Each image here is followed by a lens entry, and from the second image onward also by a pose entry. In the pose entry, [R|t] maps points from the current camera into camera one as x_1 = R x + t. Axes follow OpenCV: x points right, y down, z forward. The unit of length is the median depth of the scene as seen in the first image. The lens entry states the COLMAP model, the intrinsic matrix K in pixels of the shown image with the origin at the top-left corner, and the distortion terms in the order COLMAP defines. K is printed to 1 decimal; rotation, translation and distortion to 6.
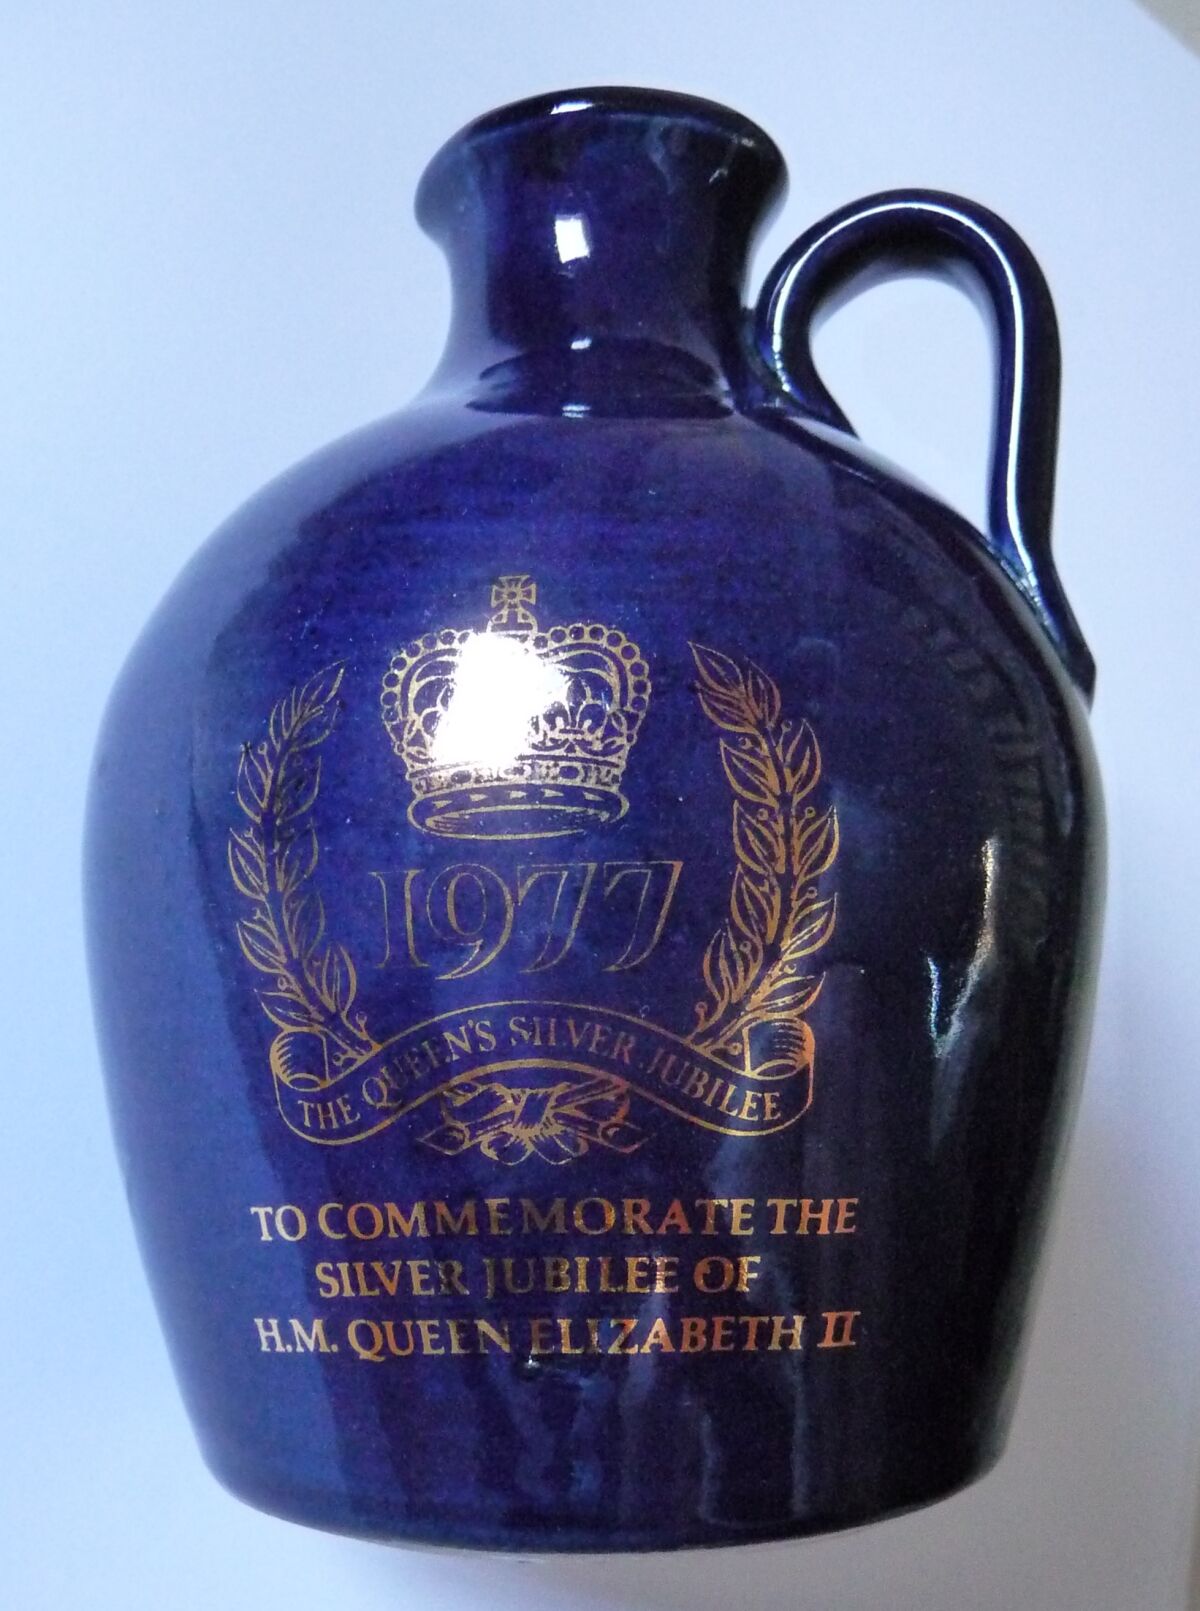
lens RADIAL K [[1306.1, 0, 603.6], [0, 1306.1, 803.4], [0, 0, 1]] dist [0.003184, 0.005469]
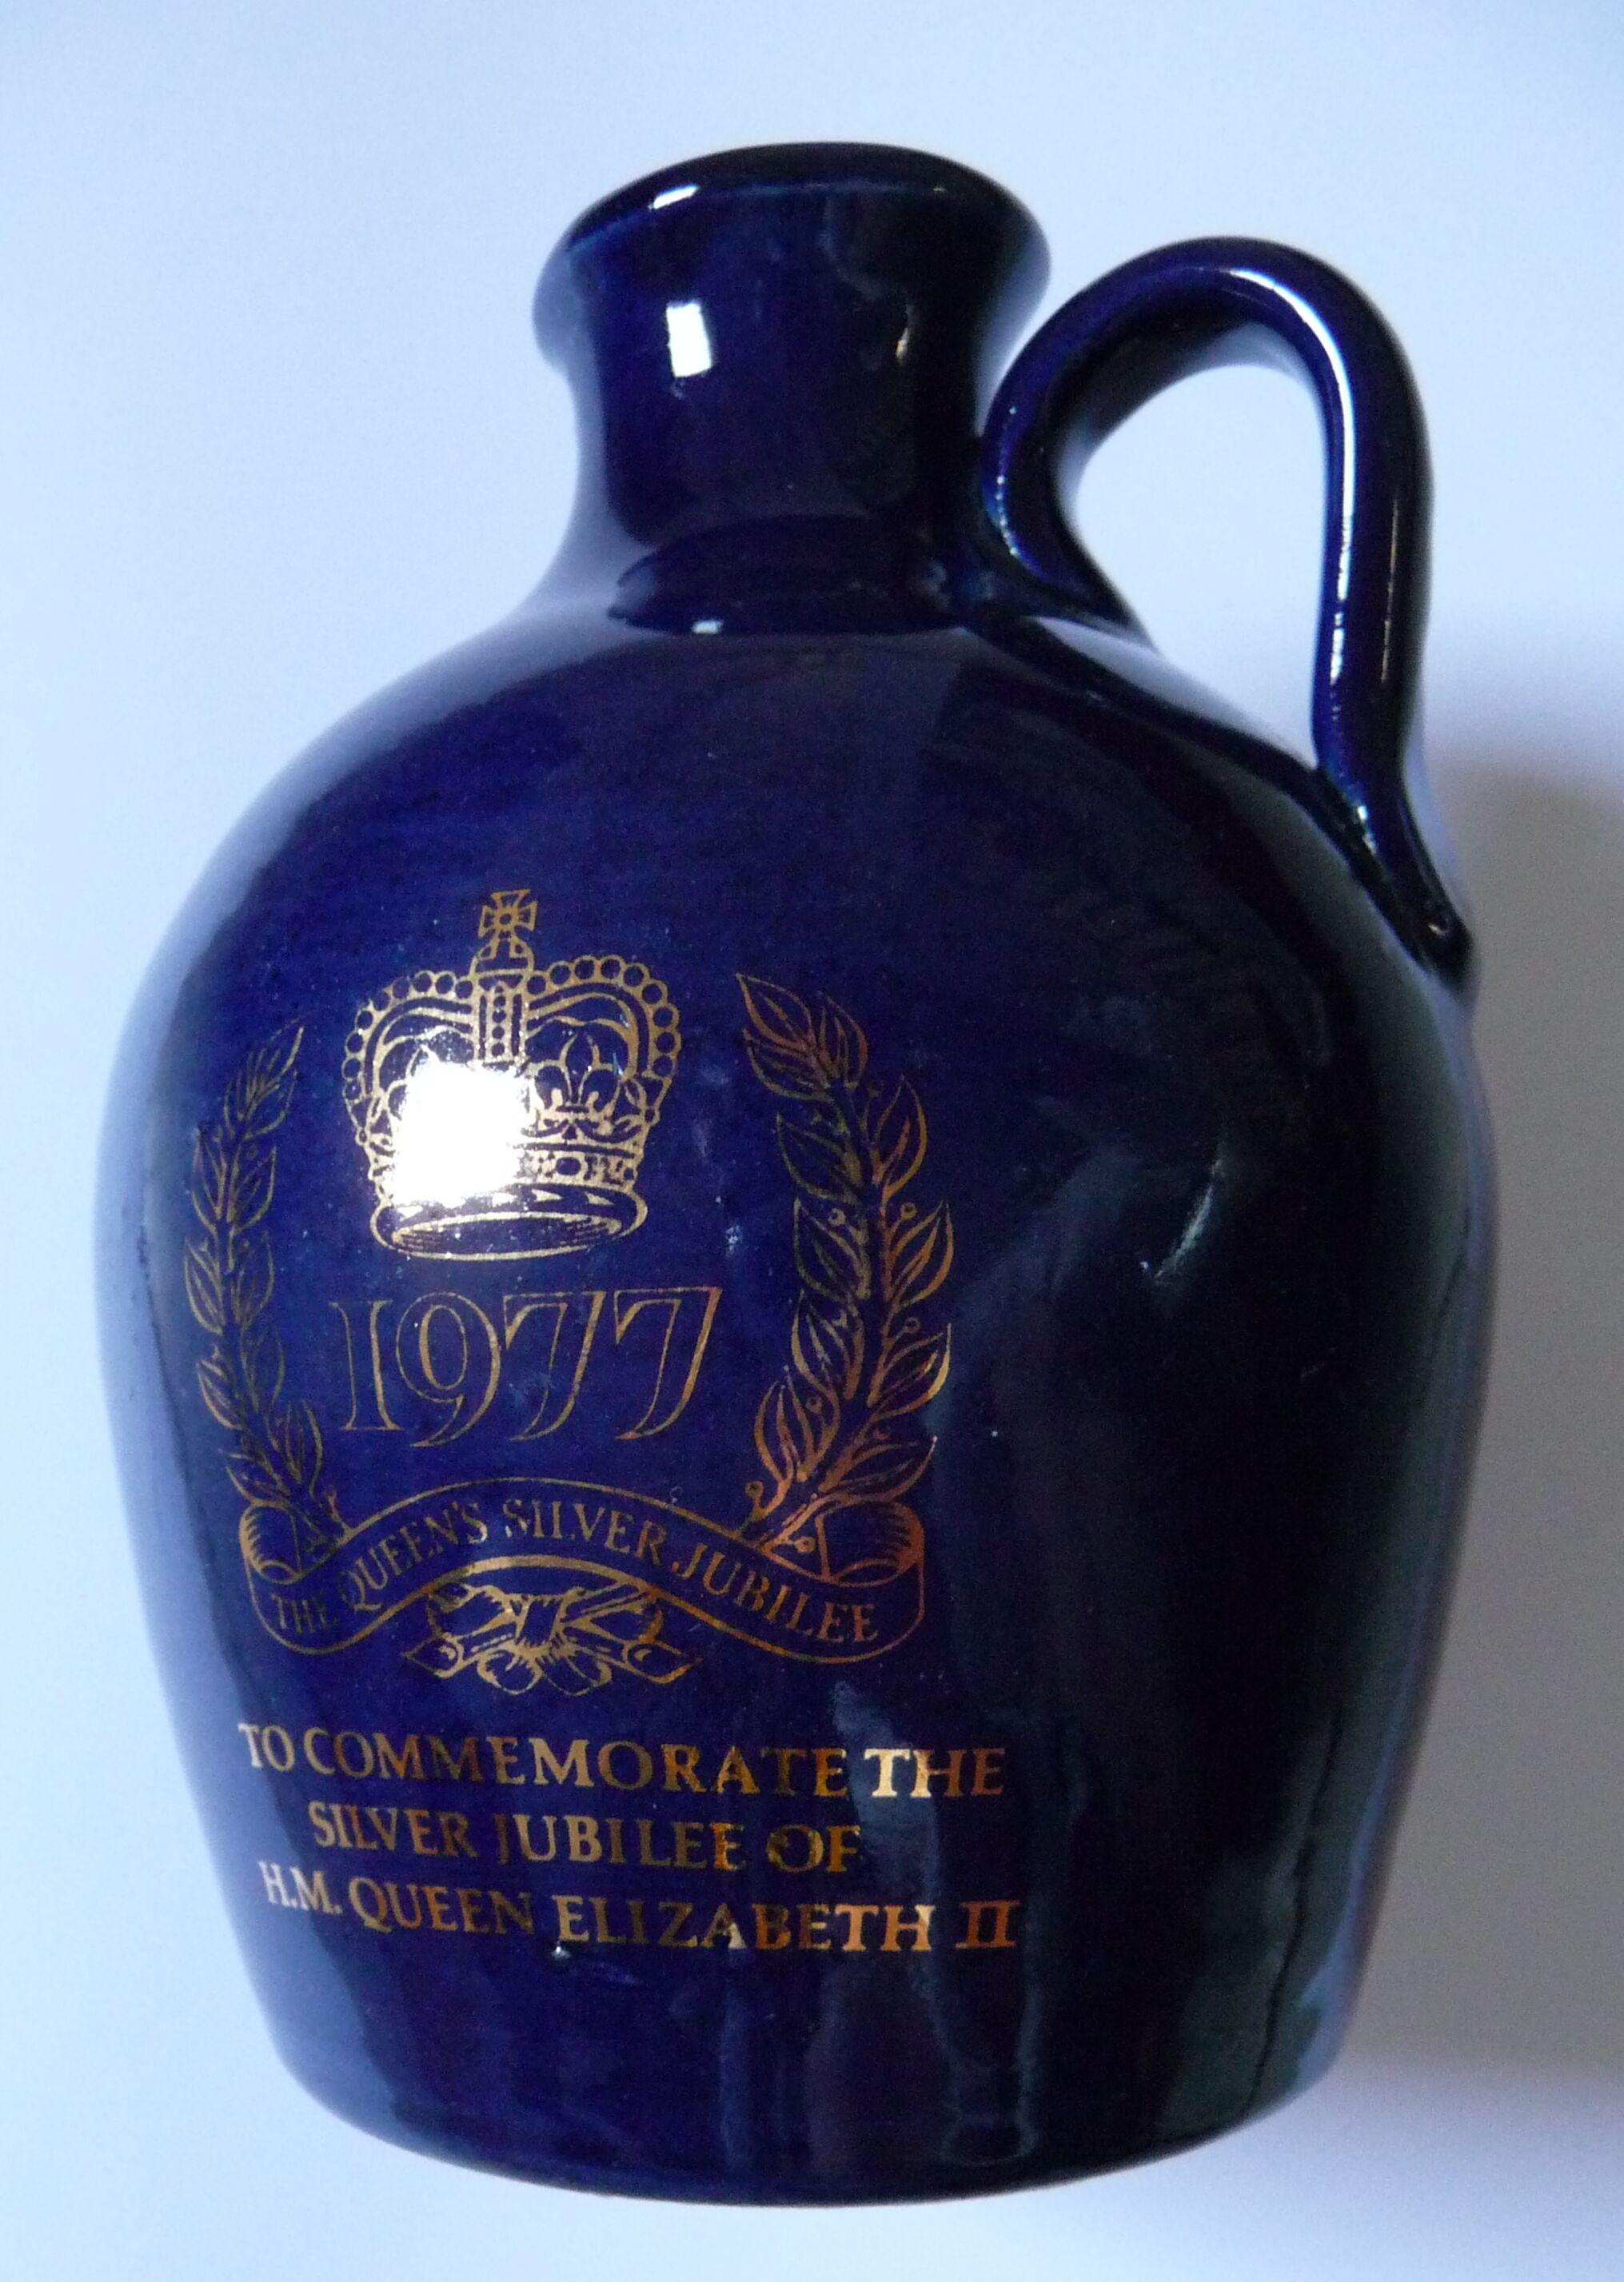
lens RADIAL K [[1725.8, 0, 807.1], [0, 1725.8, 1142.7], [0, 0, 1]] dist [-0.001333, 0.002247]
pose [[0.981278, -0.028435, -0.190484, 0.281084], [0.038940, 0.997907, 0.051634, -0.079535], [0.188617, -0.058084, 0.980331, 0.081173]]
